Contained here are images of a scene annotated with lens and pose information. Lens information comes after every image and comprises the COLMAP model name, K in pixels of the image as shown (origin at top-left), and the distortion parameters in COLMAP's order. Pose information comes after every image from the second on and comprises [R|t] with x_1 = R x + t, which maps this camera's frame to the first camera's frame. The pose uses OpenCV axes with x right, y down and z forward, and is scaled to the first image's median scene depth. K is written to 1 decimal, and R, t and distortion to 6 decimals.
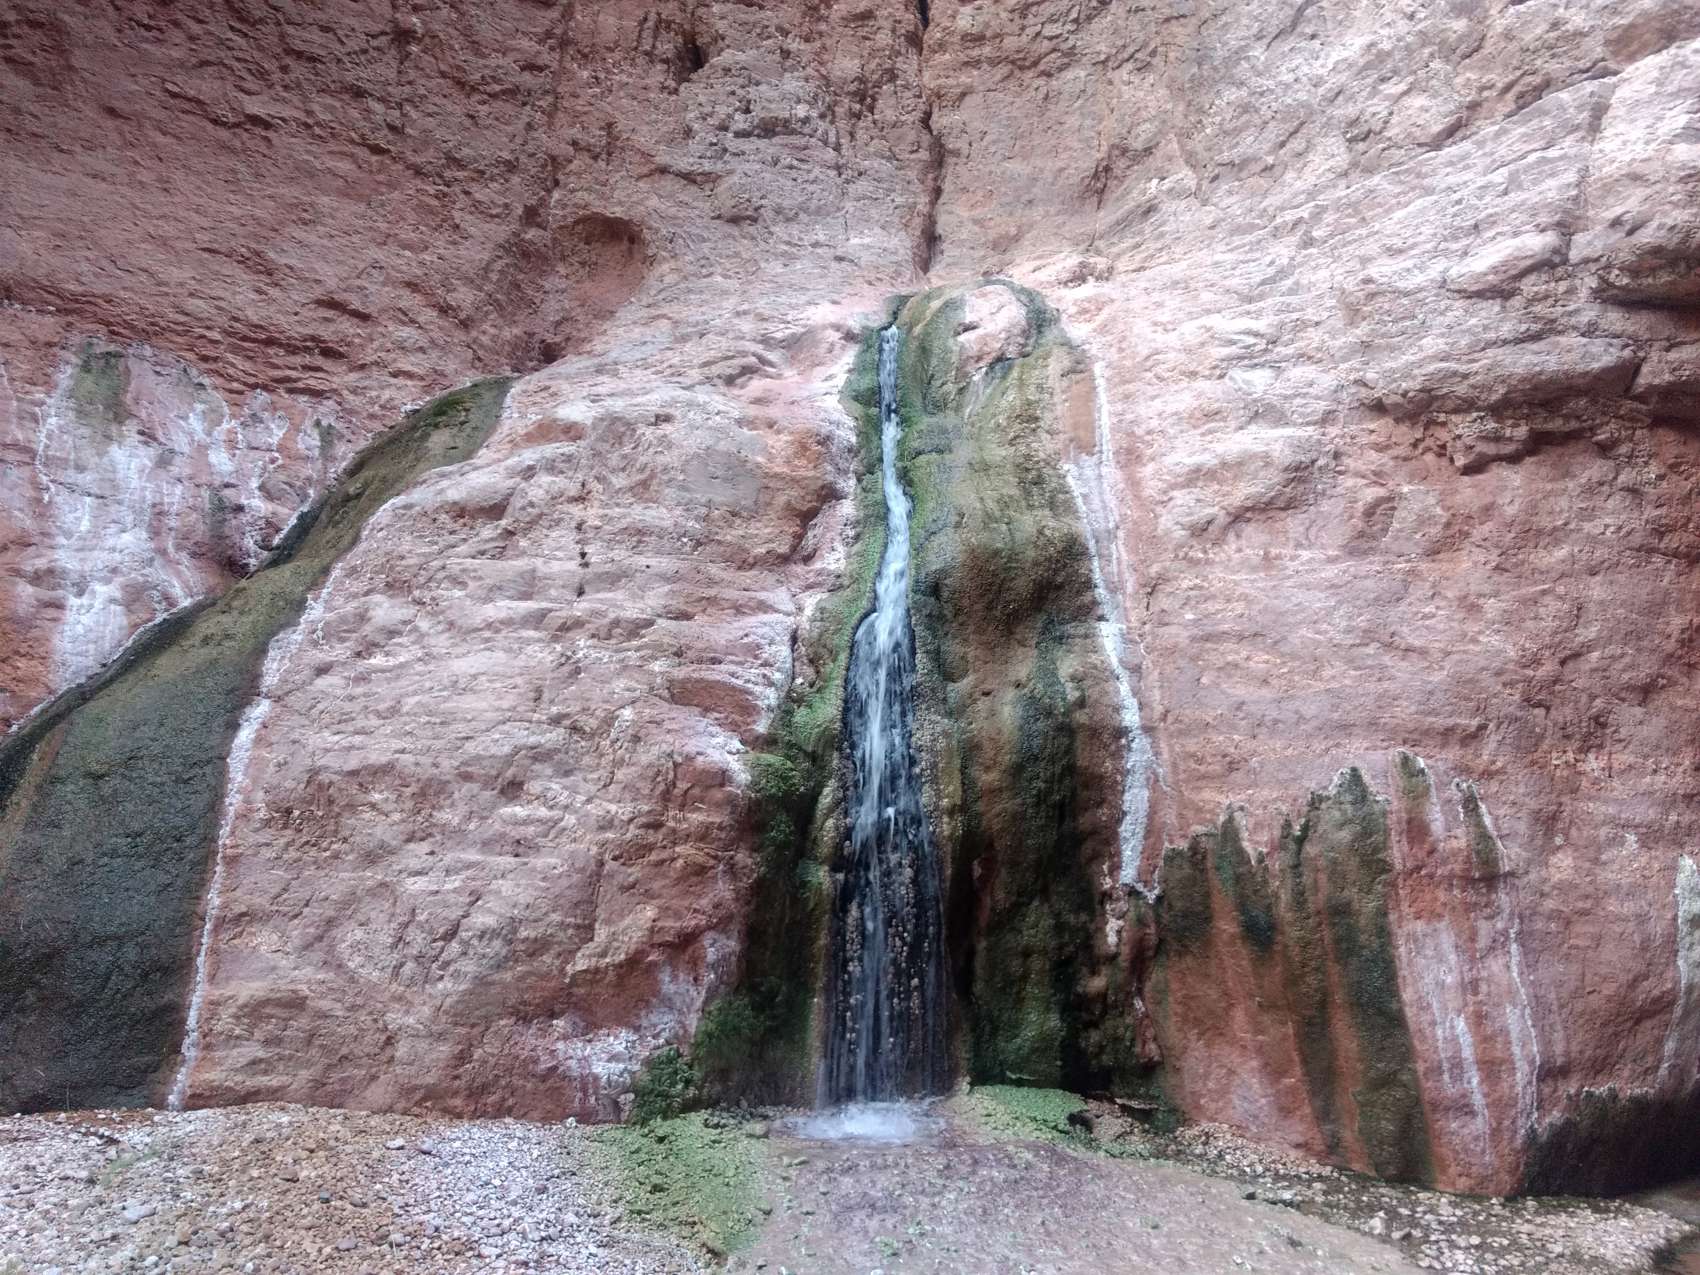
lens RADIAL K [[1333.3, 0, 846.3], [0, 1333.3, 618.8], [0, 0, 1]] dist [0.082134, -0.206345]
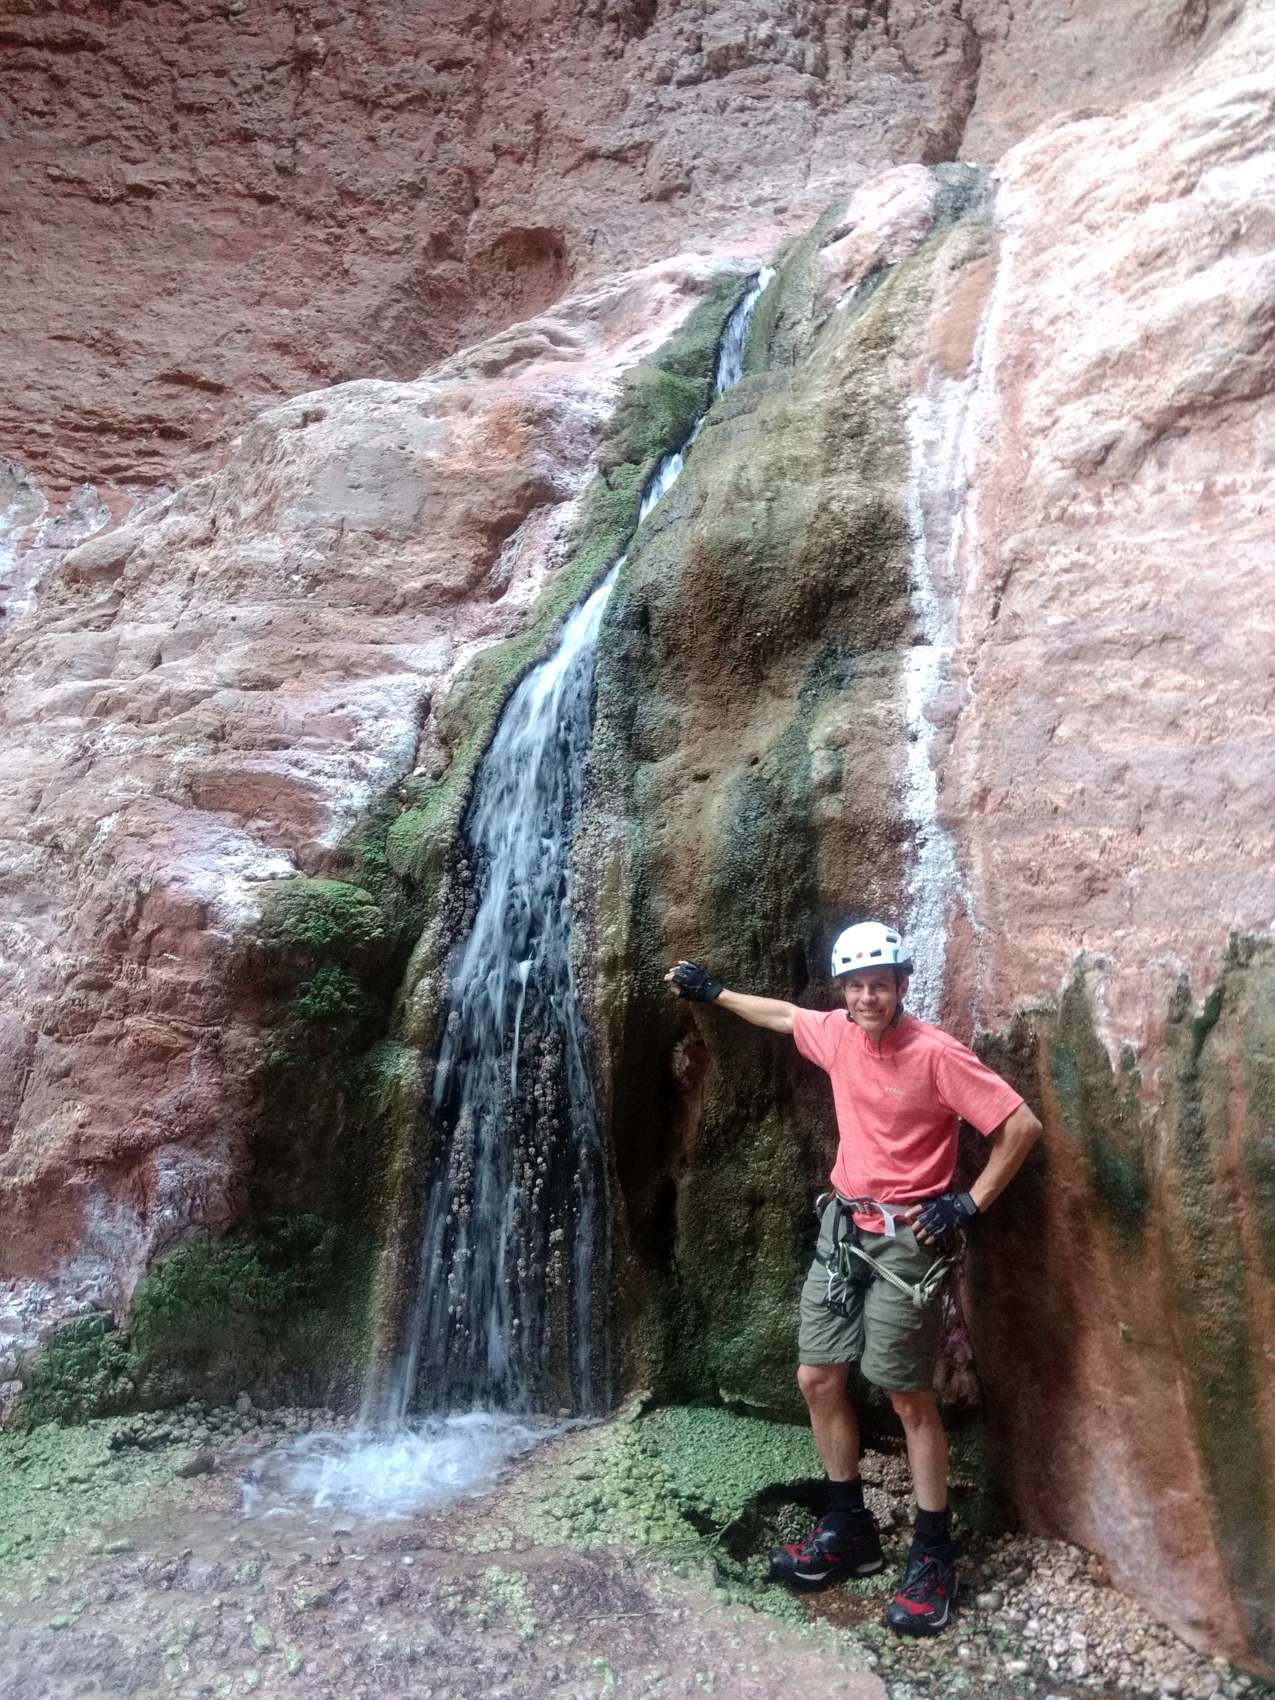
lens RADIAL K [[1333.0, 0, 648.8], [0, 1333.0, 850.8], [0, 0, 1]] dist [0.000644, 0.058901]
pose [[0.914557, -0.026808, -0.403568, 0.331350], [0.052905, 0.997157, 0.053654, 0.056479], [0.400983, -0.070421, 0.913375, 0.432980]]
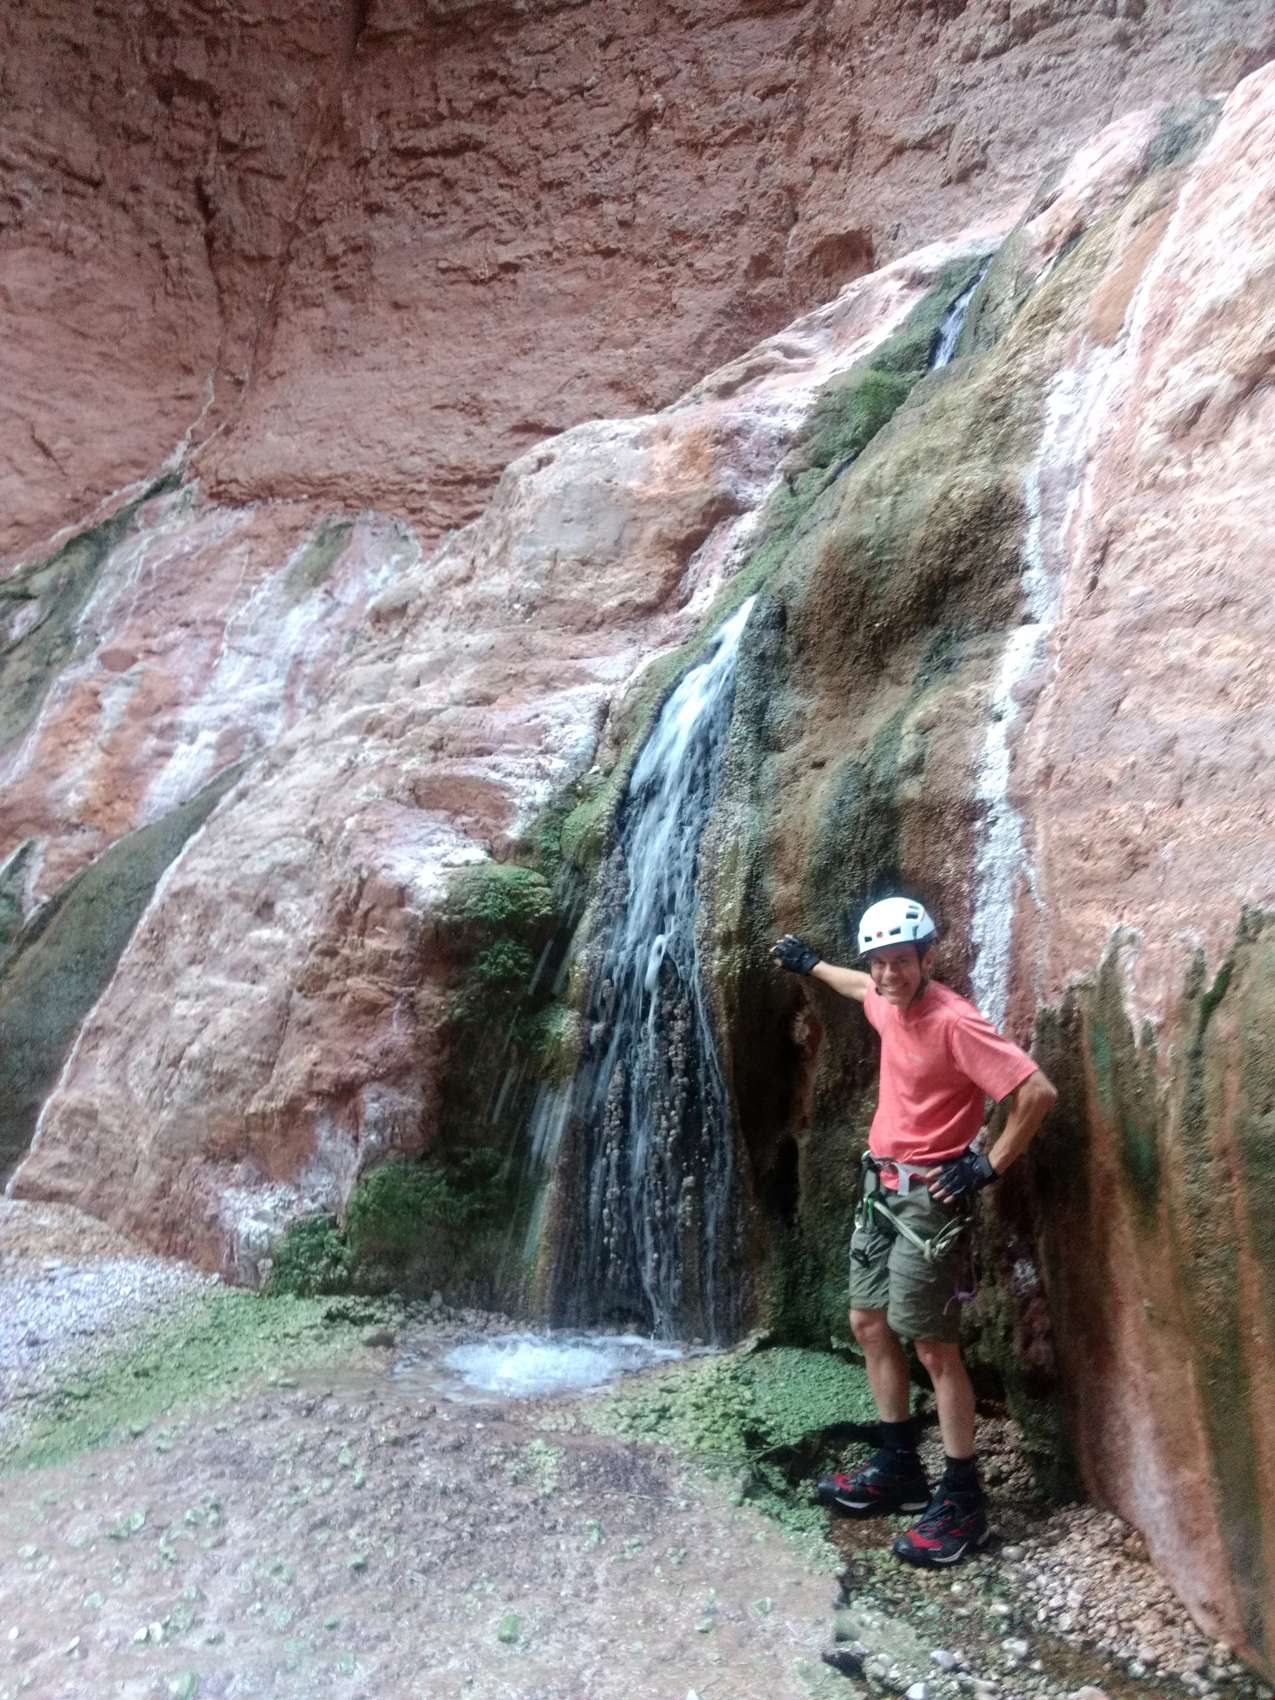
lens RADIAL K [[1338.2, 0, 648.4], [0, 1338.2, 852.0], [0, 0, 1]] dist [0.018413, 0.007565]
pose [[0.703833, -0.037711, -0.709364, 0.513144], [0.088059, 0.995519, 0.034449, 0.069555], [0.704887, -0.086712, 0.704000, 0.480011]]
